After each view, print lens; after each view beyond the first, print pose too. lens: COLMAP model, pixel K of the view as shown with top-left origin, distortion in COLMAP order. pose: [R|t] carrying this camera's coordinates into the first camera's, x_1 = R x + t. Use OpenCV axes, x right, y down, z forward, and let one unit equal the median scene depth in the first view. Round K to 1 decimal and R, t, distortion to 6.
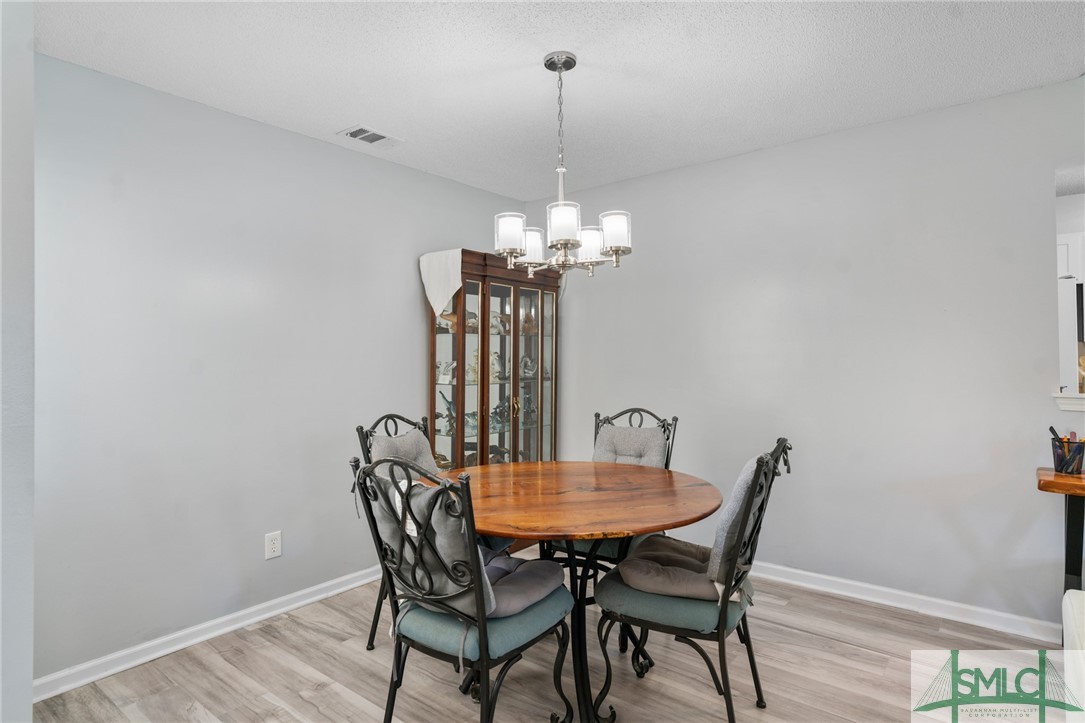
lens RADIAL K [[610.2, 0, 540.5], [0, 610.2, 352.4], [0, 0, 1]] dist [-0.004064, -0.000446]
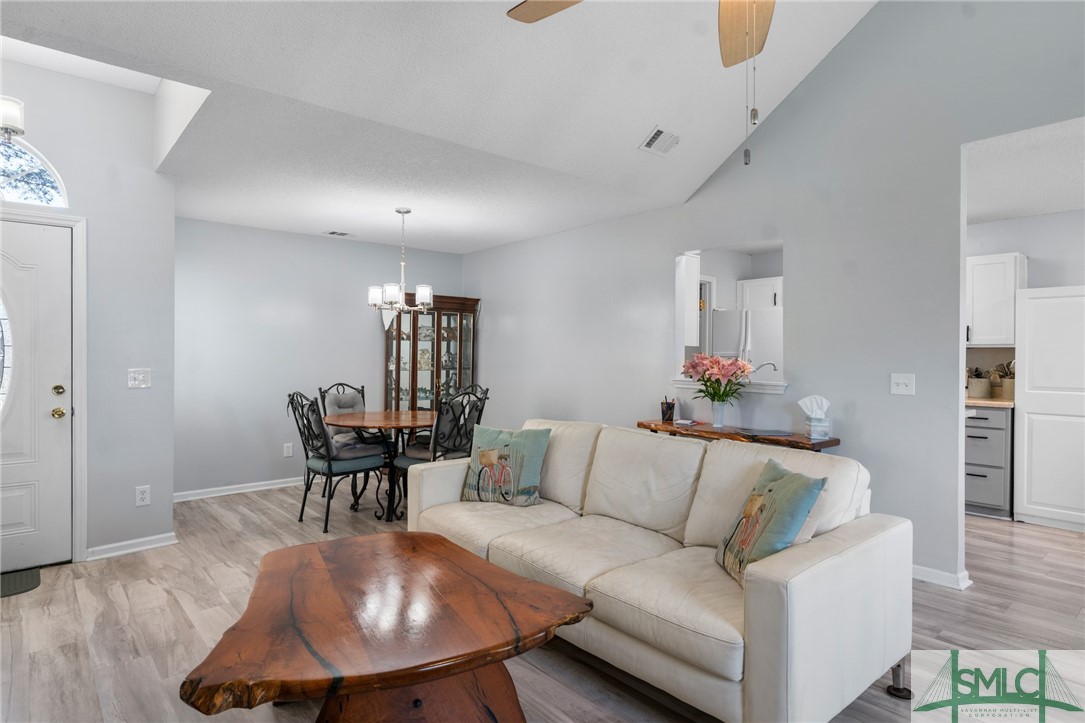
lens RADIAL K [[607.1, 0, 542.5], [0, 607.1, 361.5], [0, 0, 1]] dist [-0.000278, 0.002084]
pose [[0.985008, 0.012862, -0.172029, 0.829673], [-0.009566, 0.999755, 0.019971, -0.013195], [0.172244, -0.018026, 0.984889, -0.915184]]
